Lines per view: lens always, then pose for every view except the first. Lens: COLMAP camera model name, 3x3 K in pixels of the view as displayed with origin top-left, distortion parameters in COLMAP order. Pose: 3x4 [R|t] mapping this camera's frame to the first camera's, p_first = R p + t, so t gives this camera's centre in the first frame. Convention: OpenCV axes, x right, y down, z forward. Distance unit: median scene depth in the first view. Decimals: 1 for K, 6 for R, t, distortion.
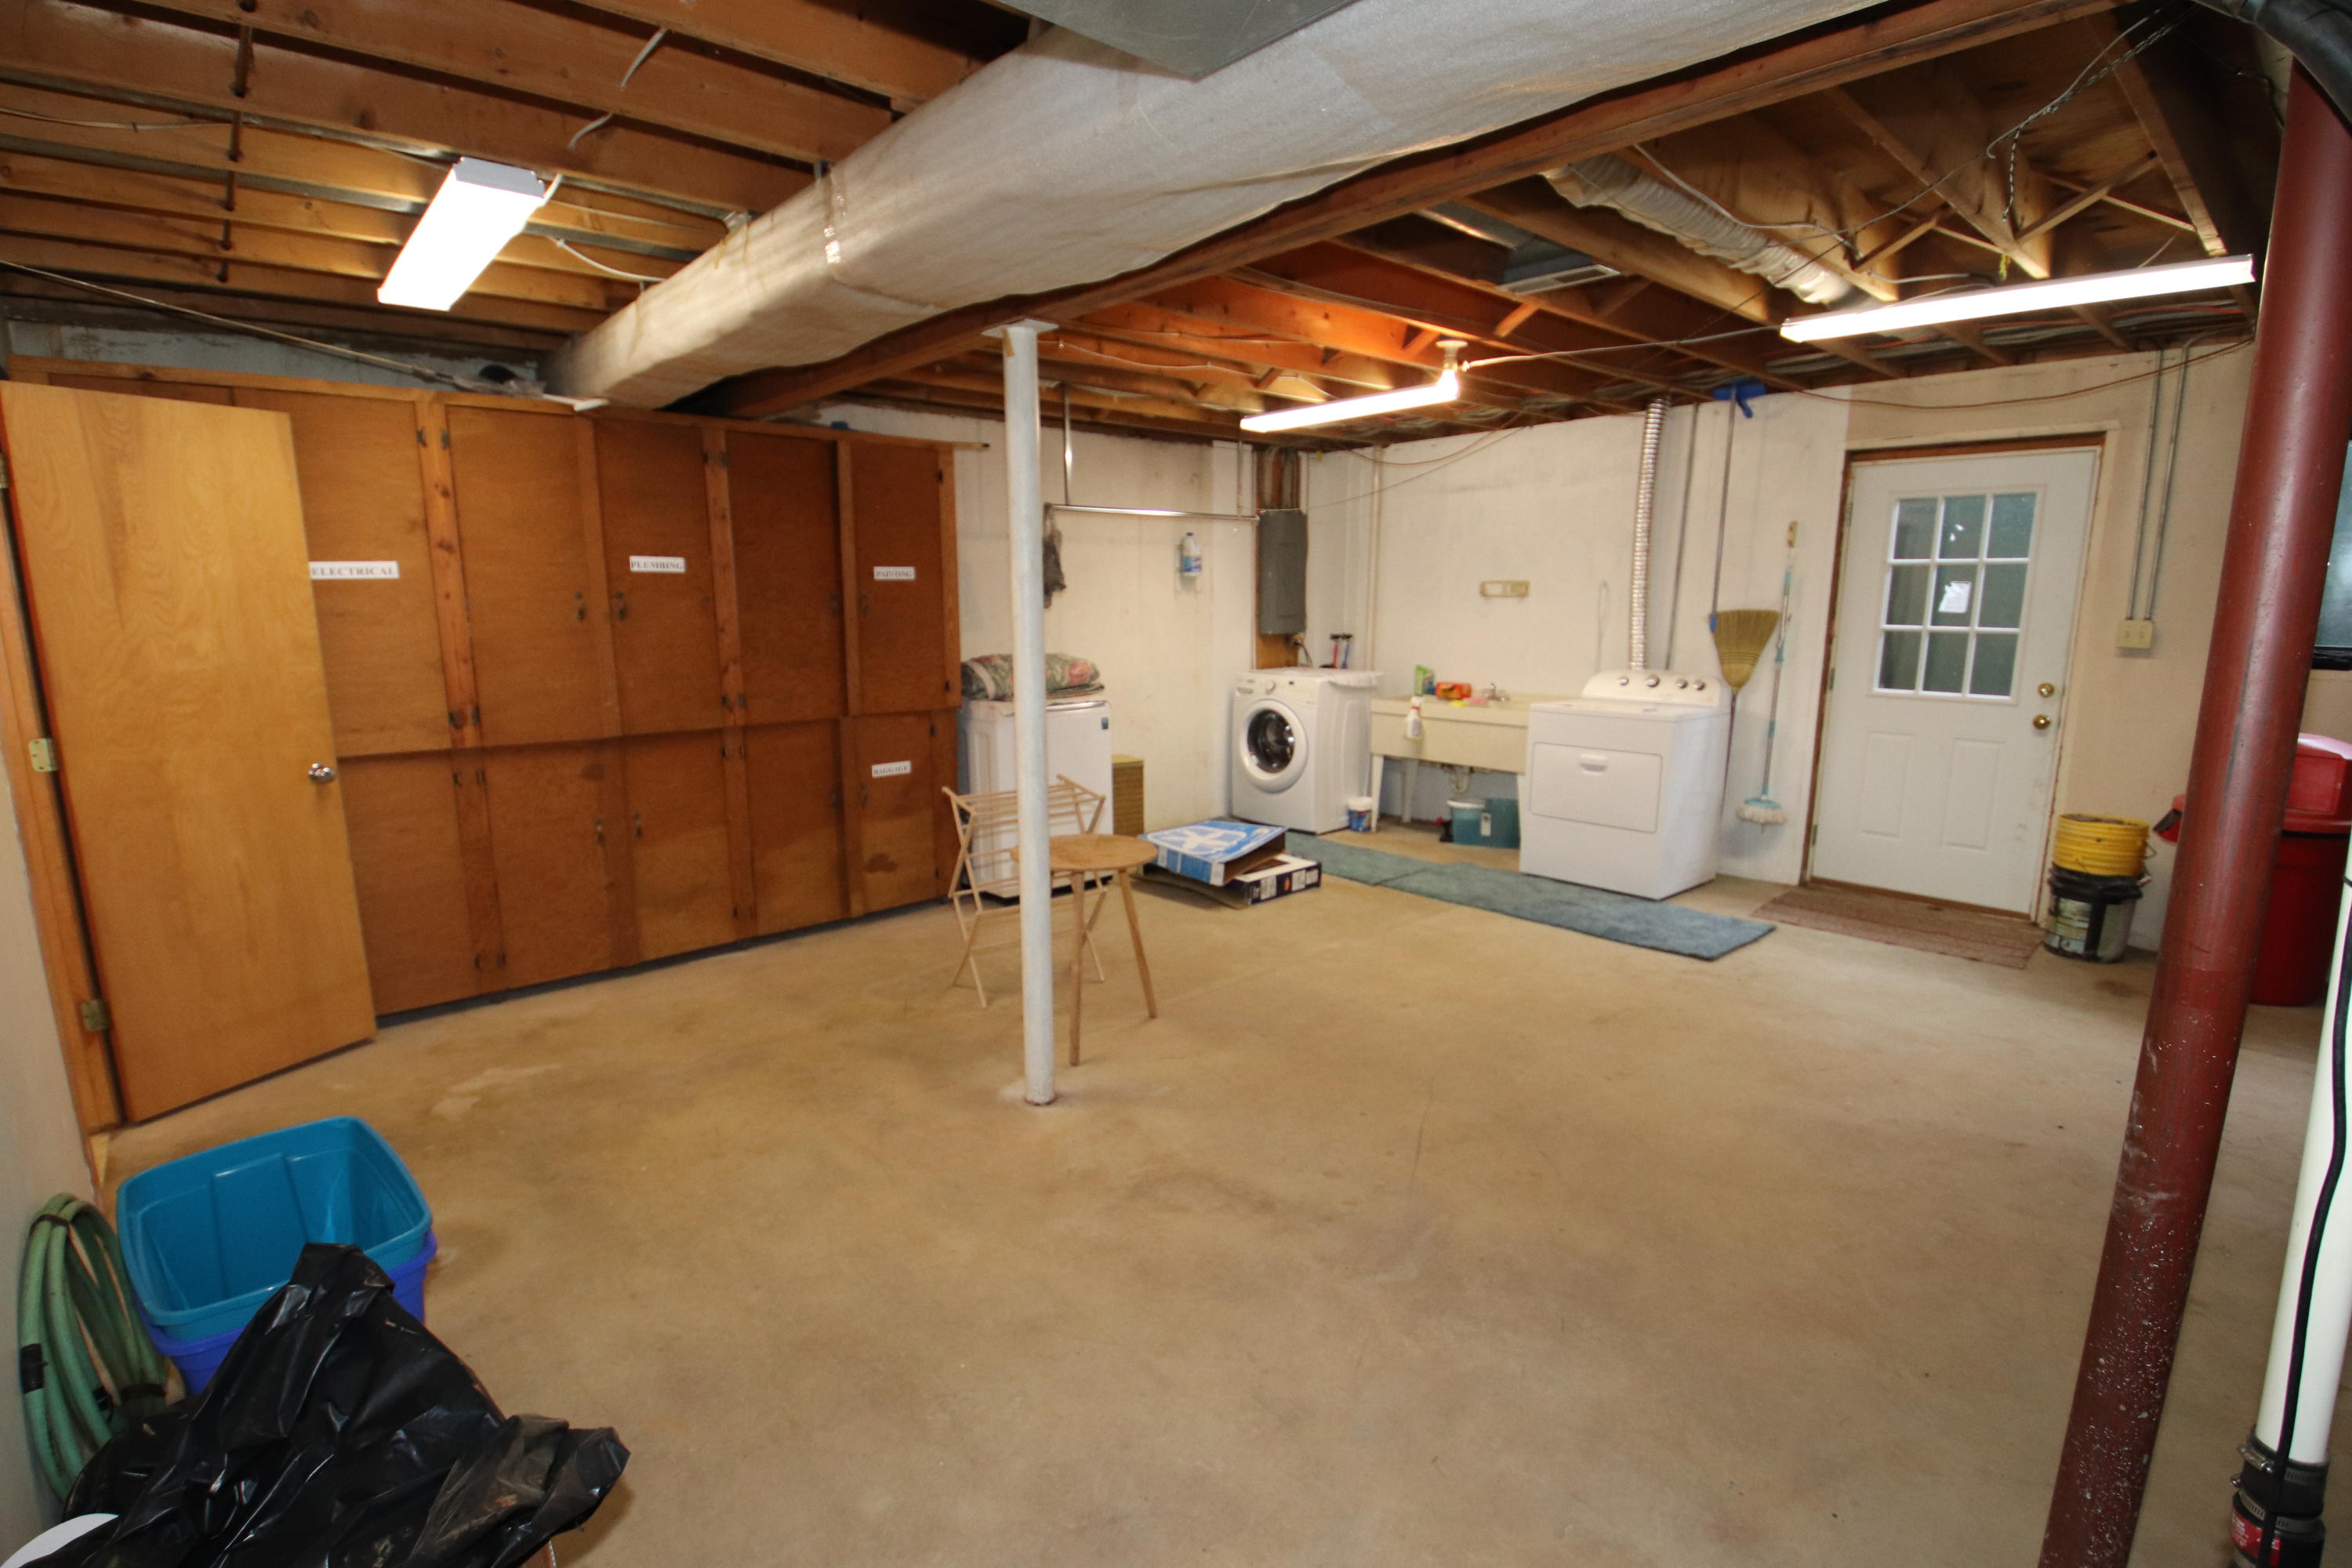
lens RADIAL K [[1087.4, 0, 1160.2], [0, 1087.4, 796.8], [0, 0, 1]] dist [0.037637, -0.038753]
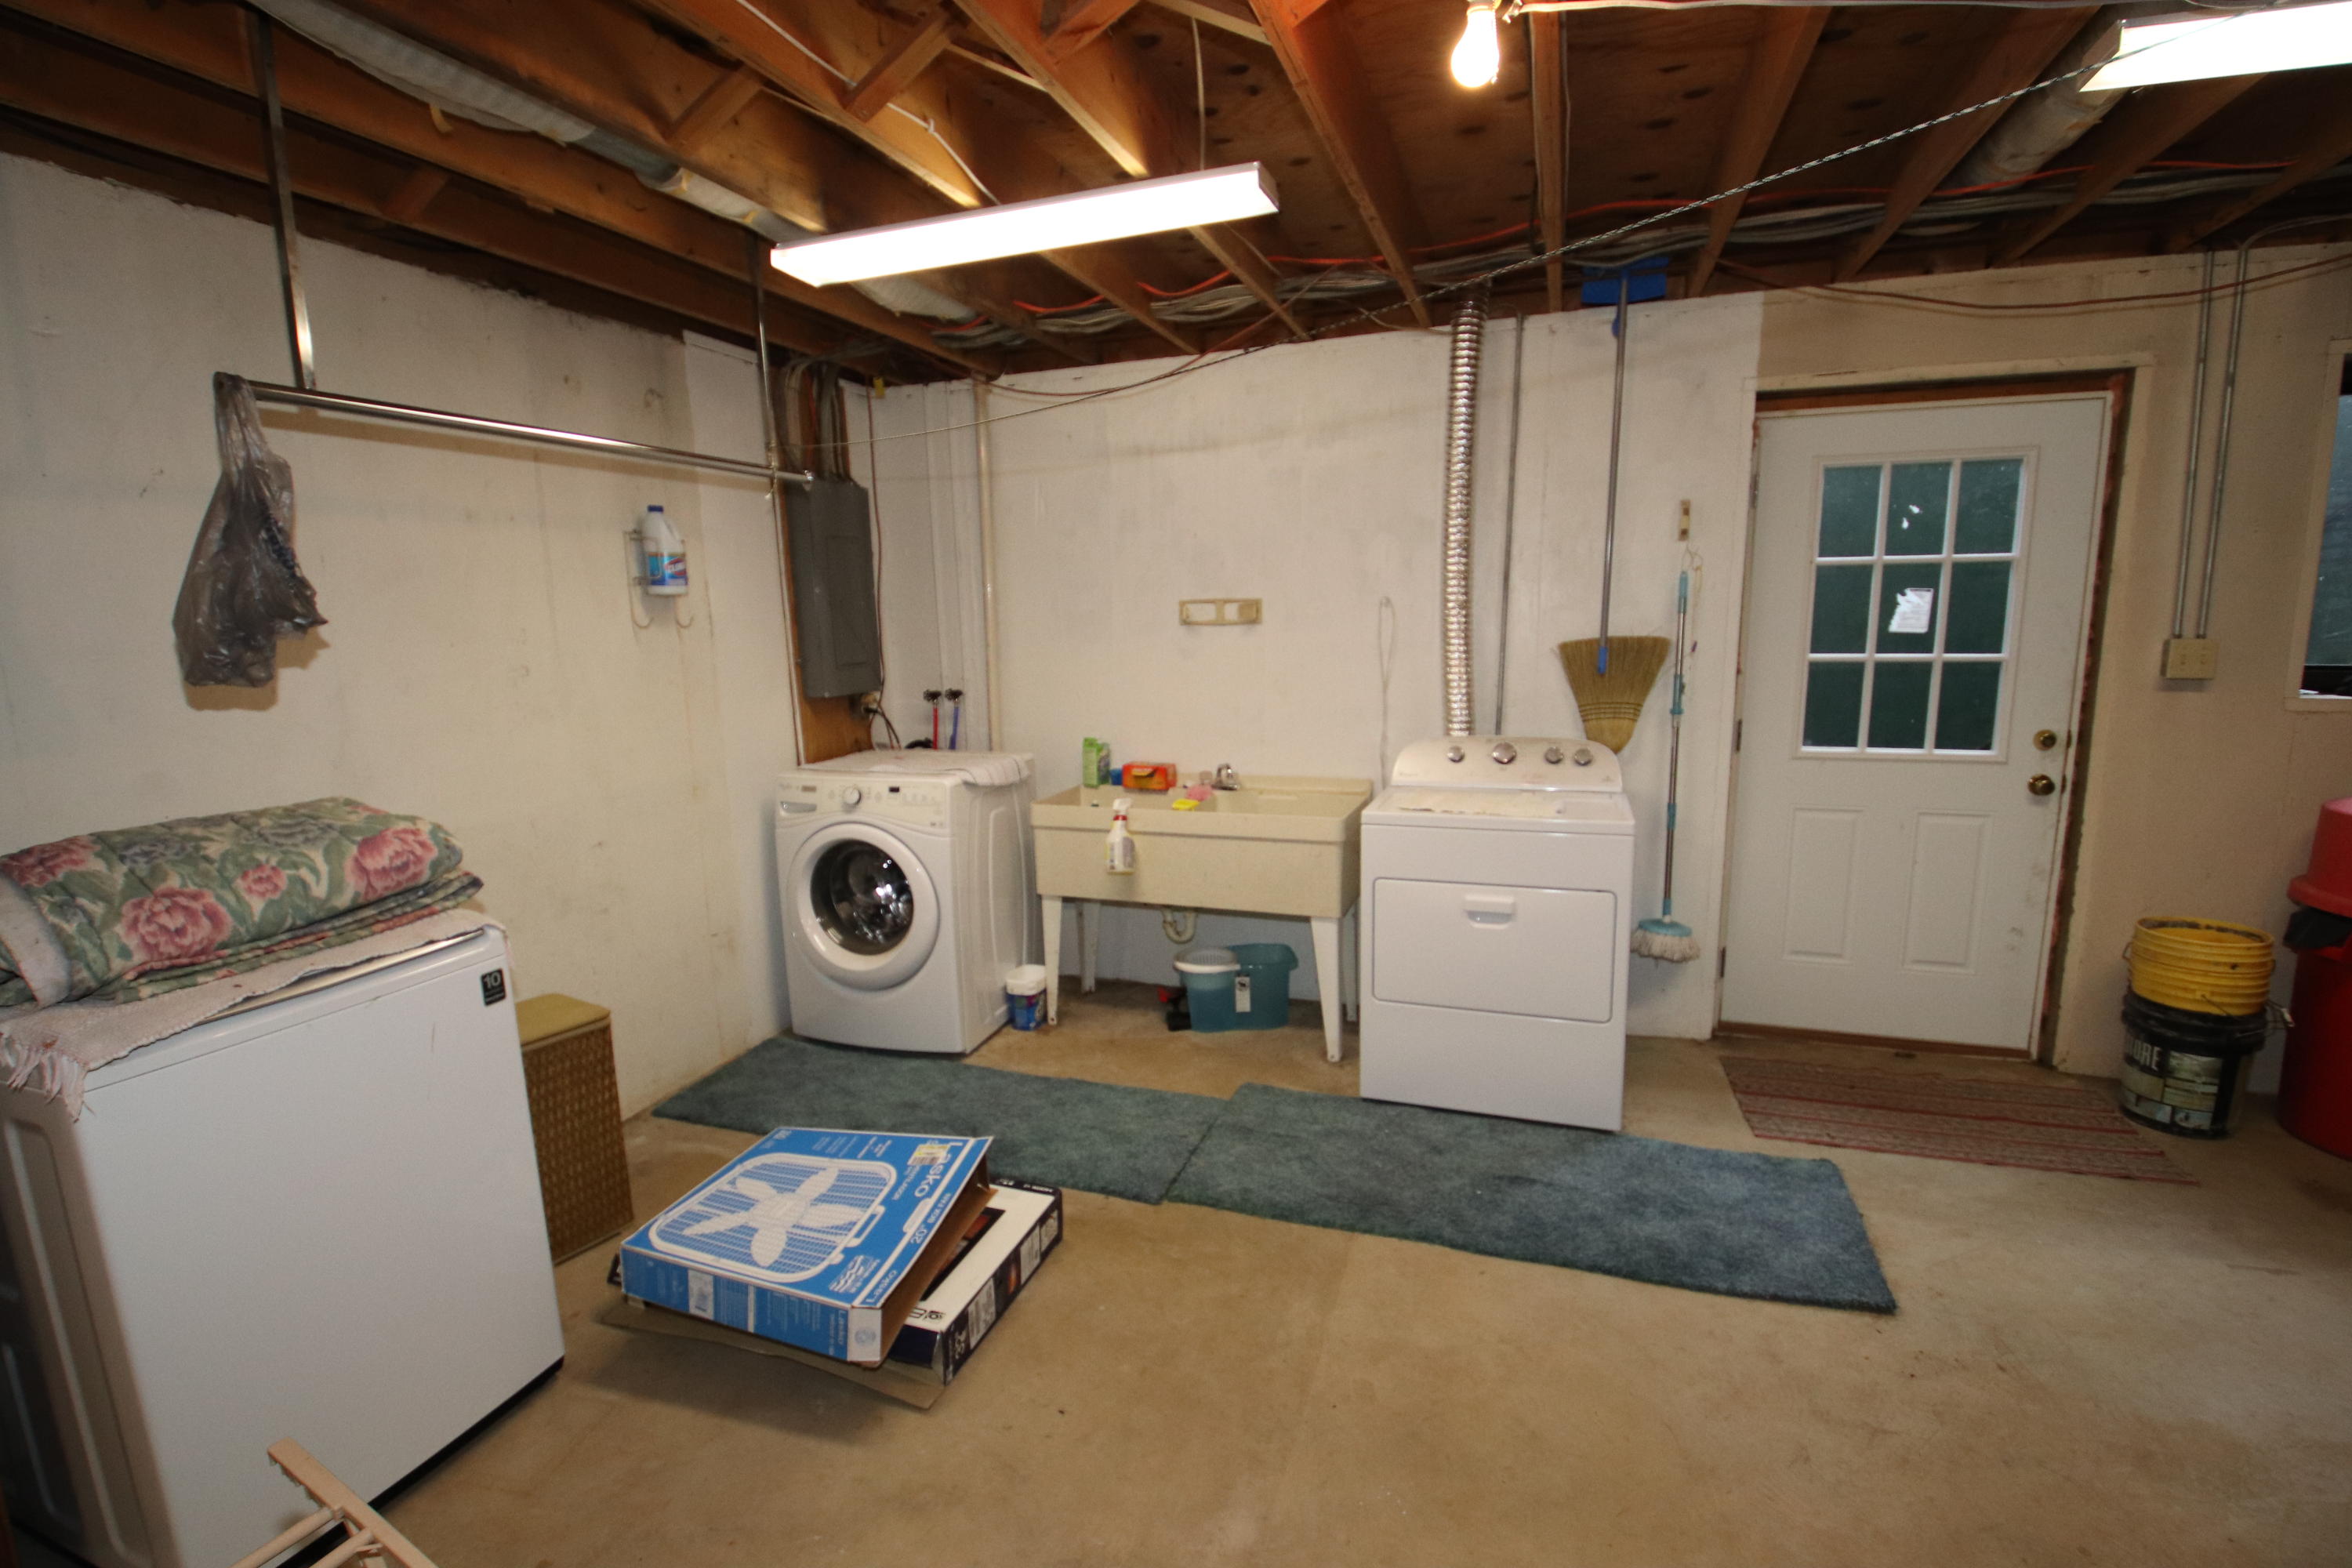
lens RADIAL K [[1087.4, 0, 1160.2], [0, 1087.4, 796.8], [0, 0, 1]] dist [0.037637, -0.038753]
pose [[0.879380, -0.094958, 0.466556, -0.019271], [0.106611, 0.994300, 0.001427, -0.107063], [-0.464032, 0.048485, 0.884491, 0.562329]]
